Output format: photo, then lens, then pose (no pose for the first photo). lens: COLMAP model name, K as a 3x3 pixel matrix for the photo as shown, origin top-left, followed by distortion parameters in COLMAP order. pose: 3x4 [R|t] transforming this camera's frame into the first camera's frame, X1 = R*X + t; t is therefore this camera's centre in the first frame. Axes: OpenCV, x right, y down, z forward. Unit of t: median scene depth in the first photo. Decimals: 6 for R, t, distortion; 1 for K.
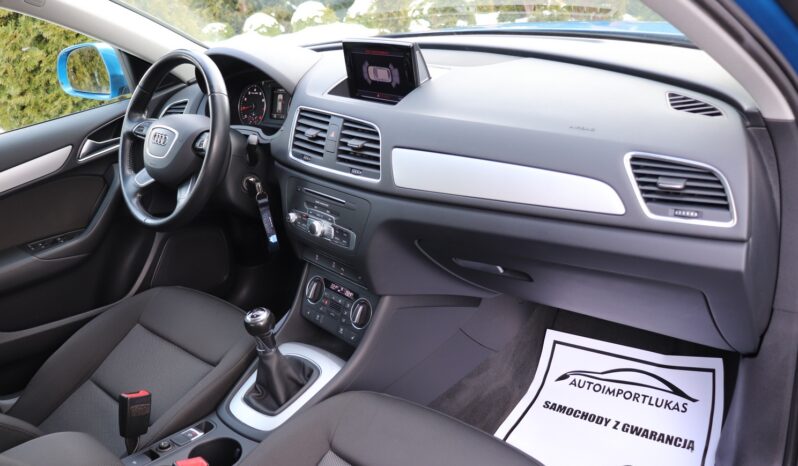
lens RADIAL K [[662.4, 0, 390.8], [0, 662.4, 232.1], [0, 0, 1]] dist [-0.174322, 0.156664]
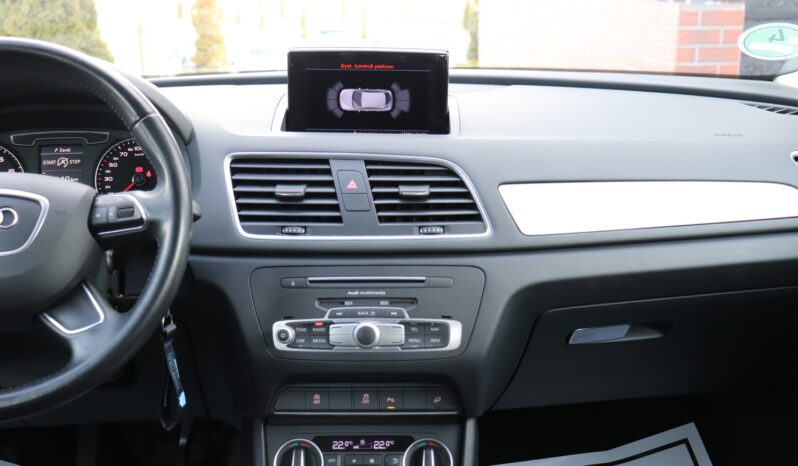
lens RADIAL K [[930.1, 0, 393.3], [0, 930.1, 234.2], [0, 0, 1]] dist [-0.021874, 0.000000]
pose [[0.661728, -0.052820, 0.747881, -0.706244], [0.233553, 0.962404, -0.138679, 0.028862], [-0.712439, 0.266438, 0.649186, 0.394201]]
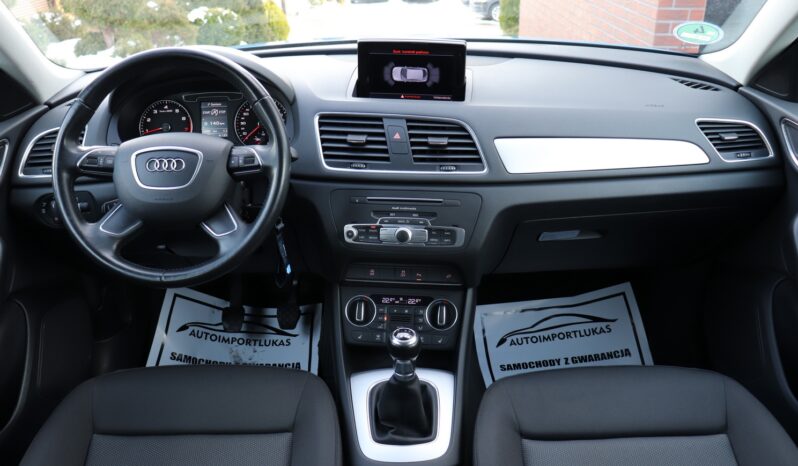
lens RADIAL K [[662.4, 0, 394.8], [0, 662.4, 230.2], [0, 0, 1]] dist [-0.174322, 0.156664]
pose [[0.731937, -0.164230, 0.661285, -0.721537], [0.201698, 0.979245, 0.019948, -0.033030], [-0.650835, 0.118780, 0.749870, 0.291327]]
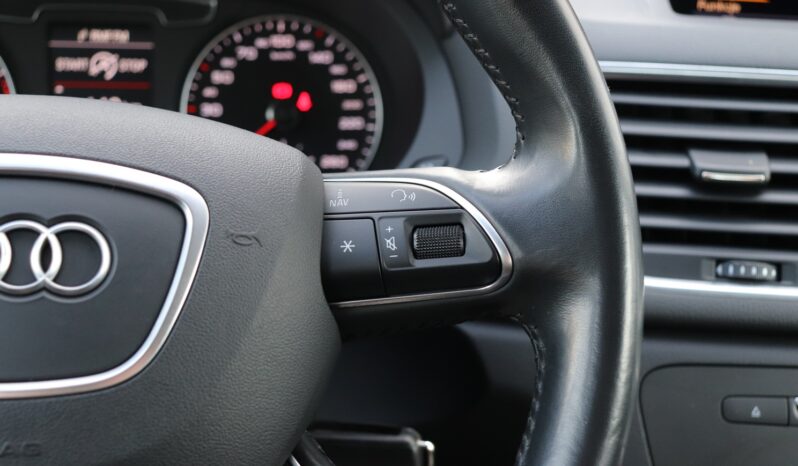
lens RADIAL K [[1148.1, 0, 396.1], [0, 1148.1, 230.7], [0, 0, 1]] dist [0.043654, 0.000000]
pose [[0.626730, -0.069934, 0.776092, -0.526494], [0.200916, 0.976792, -0.074229, -0.122471], [-0.752890, 0.202451, 0.626235, 0.844762]]
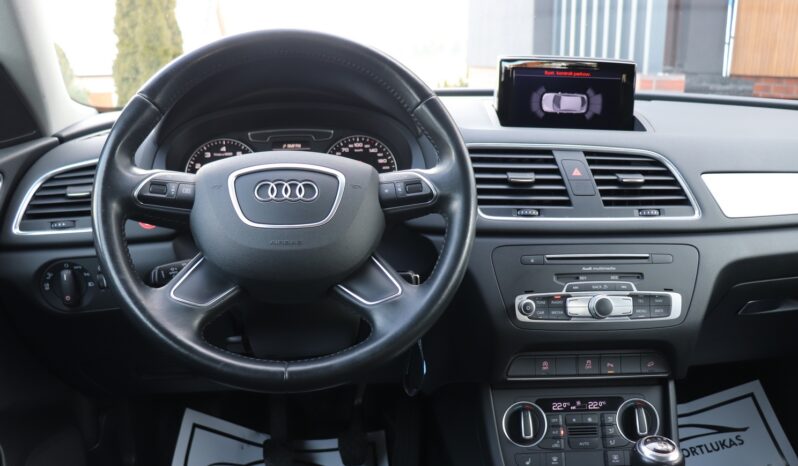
lens RADIAL K [[662.4, 0, 393.3], [0, 662.4, 232.0], [0, 0, 1]] dist [-0.174322, 0.156664]
pose [[0.646897, -0.032941, 0.761865, -0.722454], [0.235760, 0.958761, -0.158728, -0.022103], [-0.725218, 0.282298, 0.627986, 0.699187]]
